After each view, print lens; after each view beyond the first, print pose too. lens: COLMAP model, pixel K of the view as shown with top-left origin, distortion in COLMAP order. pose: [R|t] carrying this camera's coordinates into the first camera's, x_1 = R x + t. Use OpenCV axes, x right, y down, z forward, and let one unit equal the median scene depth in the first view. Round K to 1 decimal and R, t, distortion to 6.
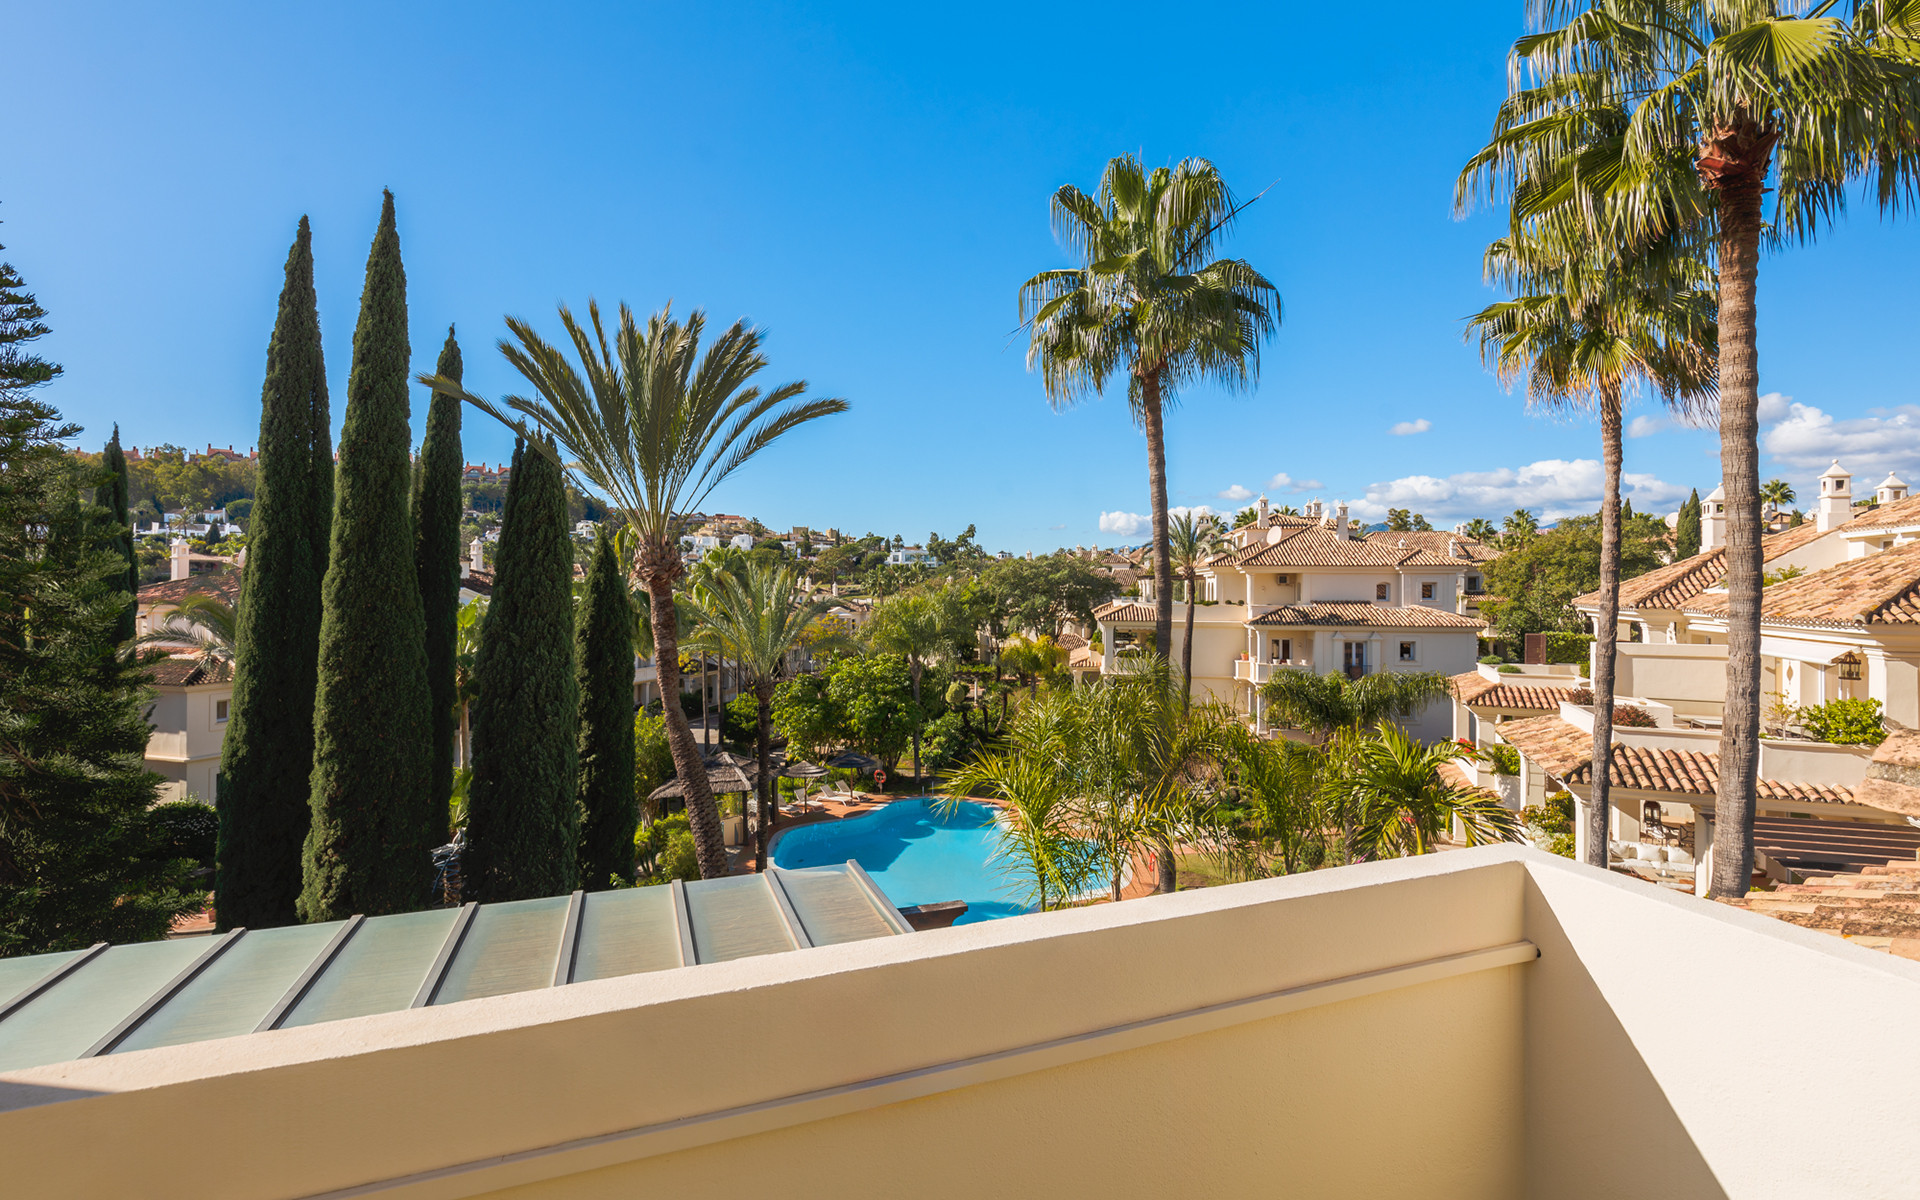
lens RADIAL K [[875.9, 0, 953.1], [0, 875.9, 578.4], [0, 0, 1]] dist [0.002136, -0.001044]
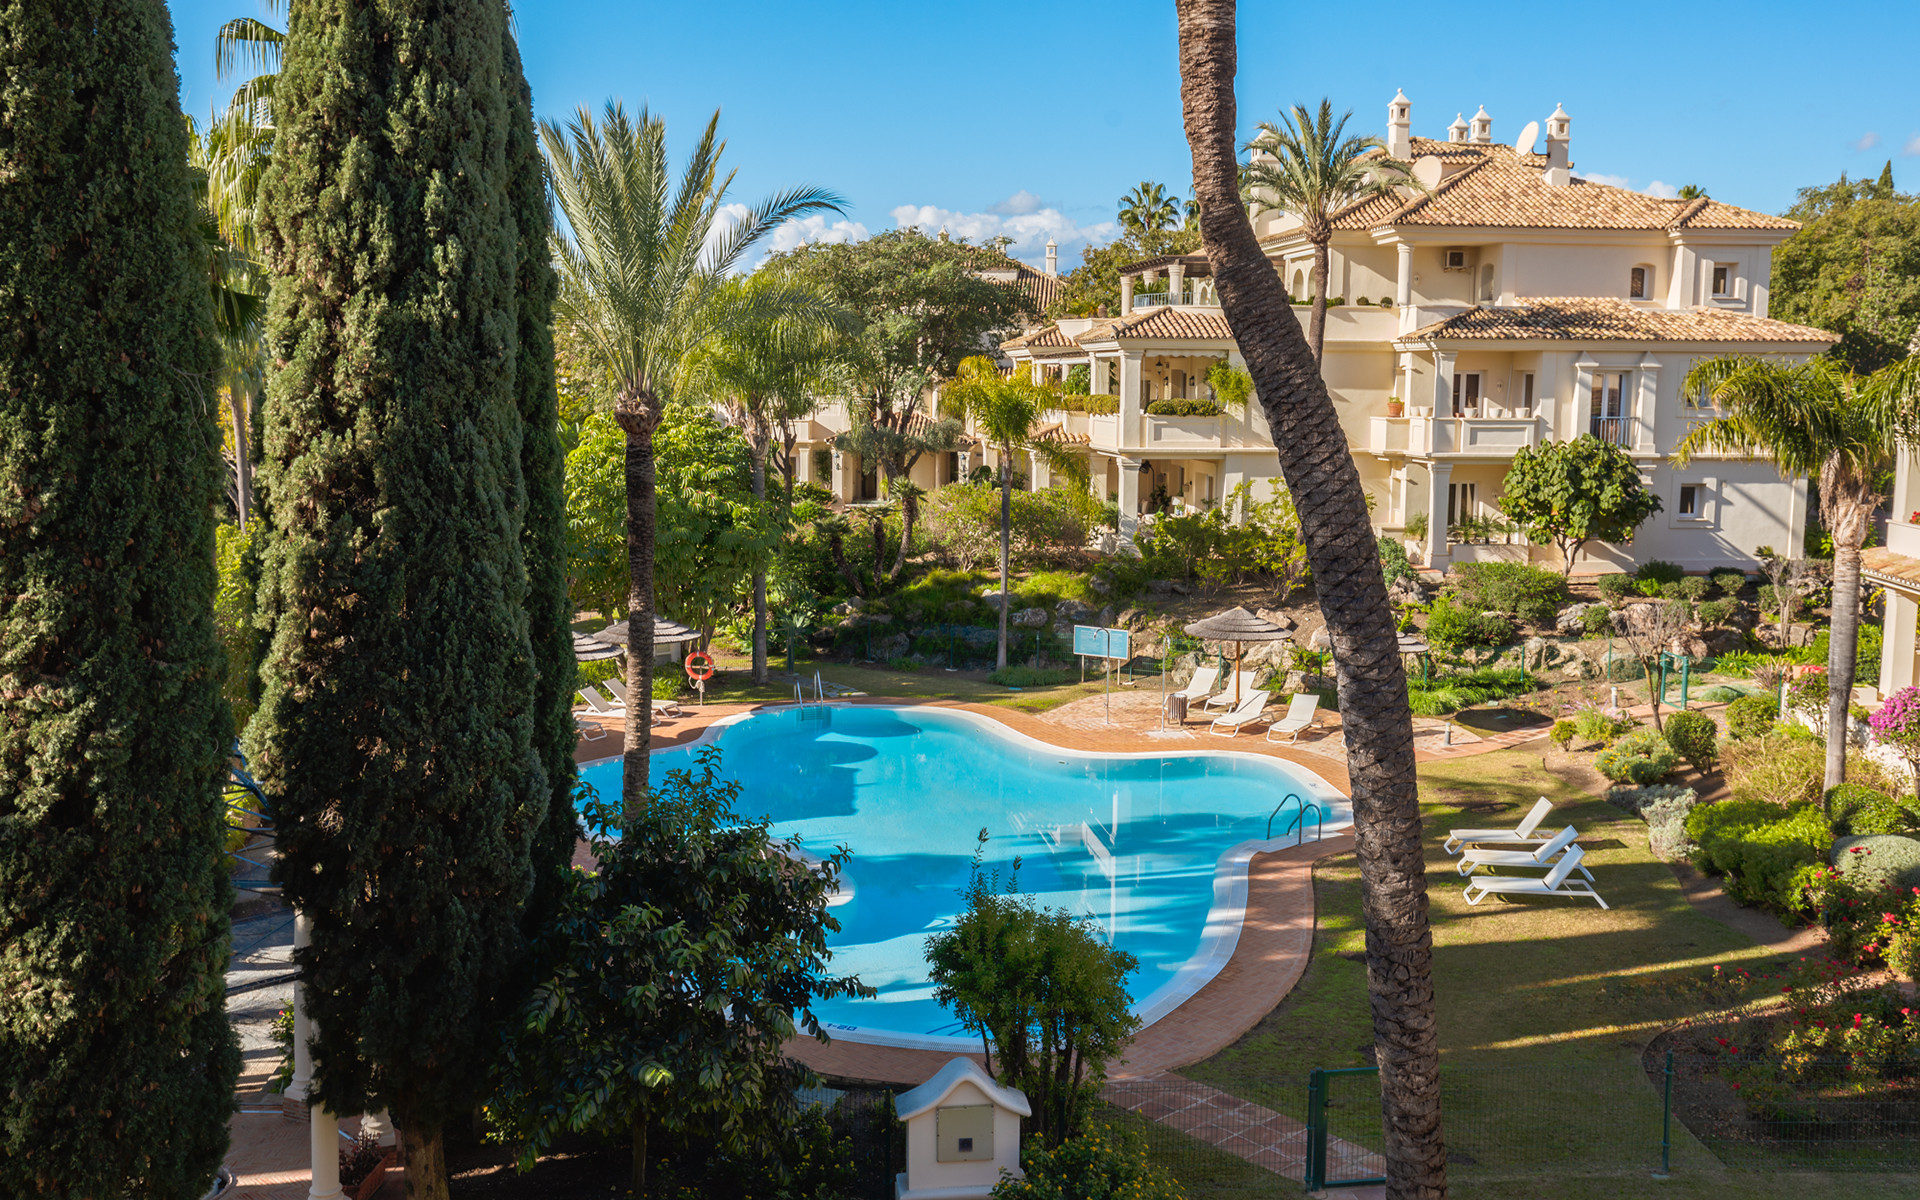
lens RADIAL K [[1773.0, 0, 964.6], [0, 1773.0, 603.1], [0, 0, 1]] dist [0.005697, 0.000000]
pose [[0.963766, -0.032313, 0.264784, -0.417784], [-0.004351, 0.990600, 0.136724, 0.143014], [-0.266713, -0.132922, 0.954566, 0.176264]]
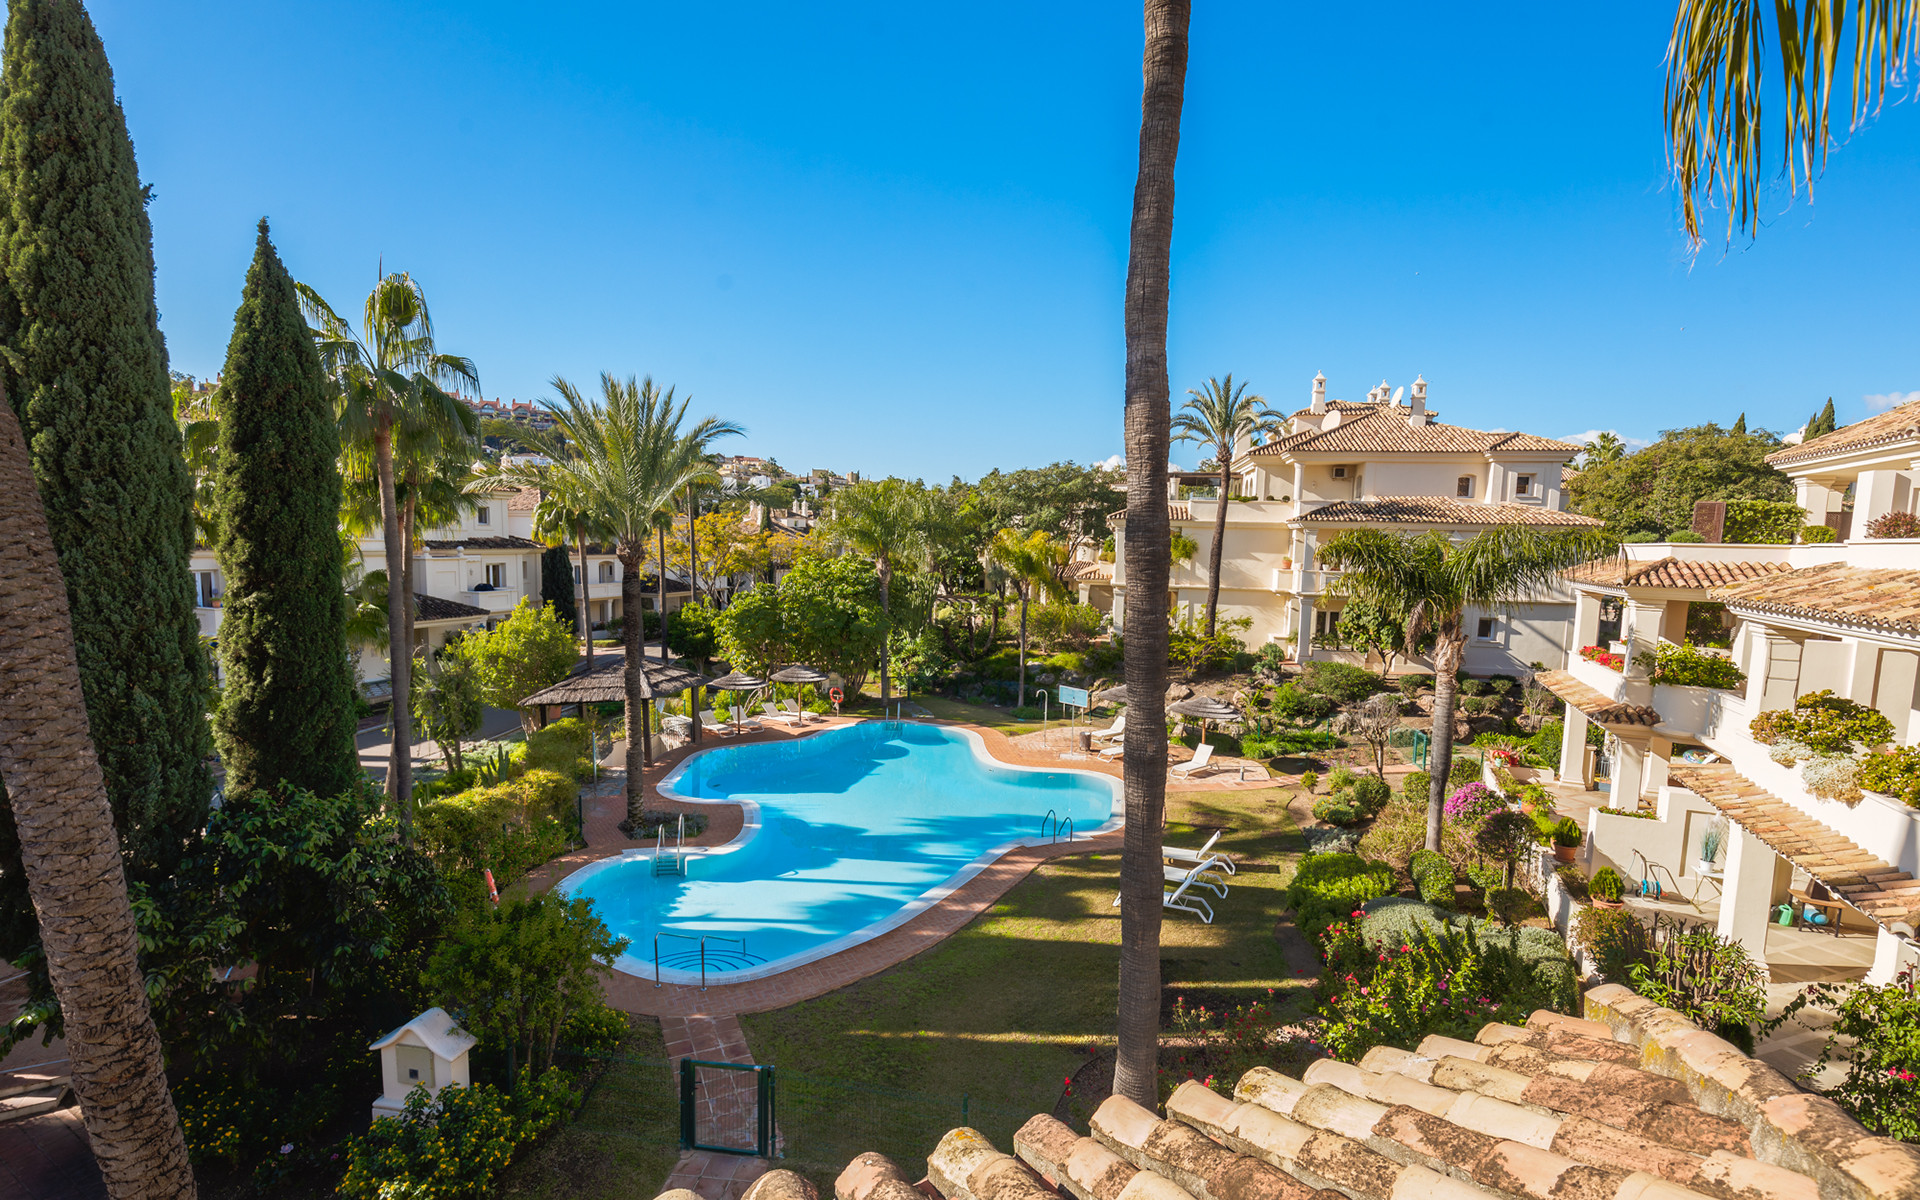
lens RADIAL K [[875.9, 0, 950.3], [0, 875.9, 635.9], [0, 0, 1]] dist [0.002136, -0.001044]
pose [[0.999285, 0.020985, -0.031437, 0.105884], [-0.017094, 0.992713, 0.119285, 0.147672], [0.033712, -0.118662, 0.992362, 0.389795]]
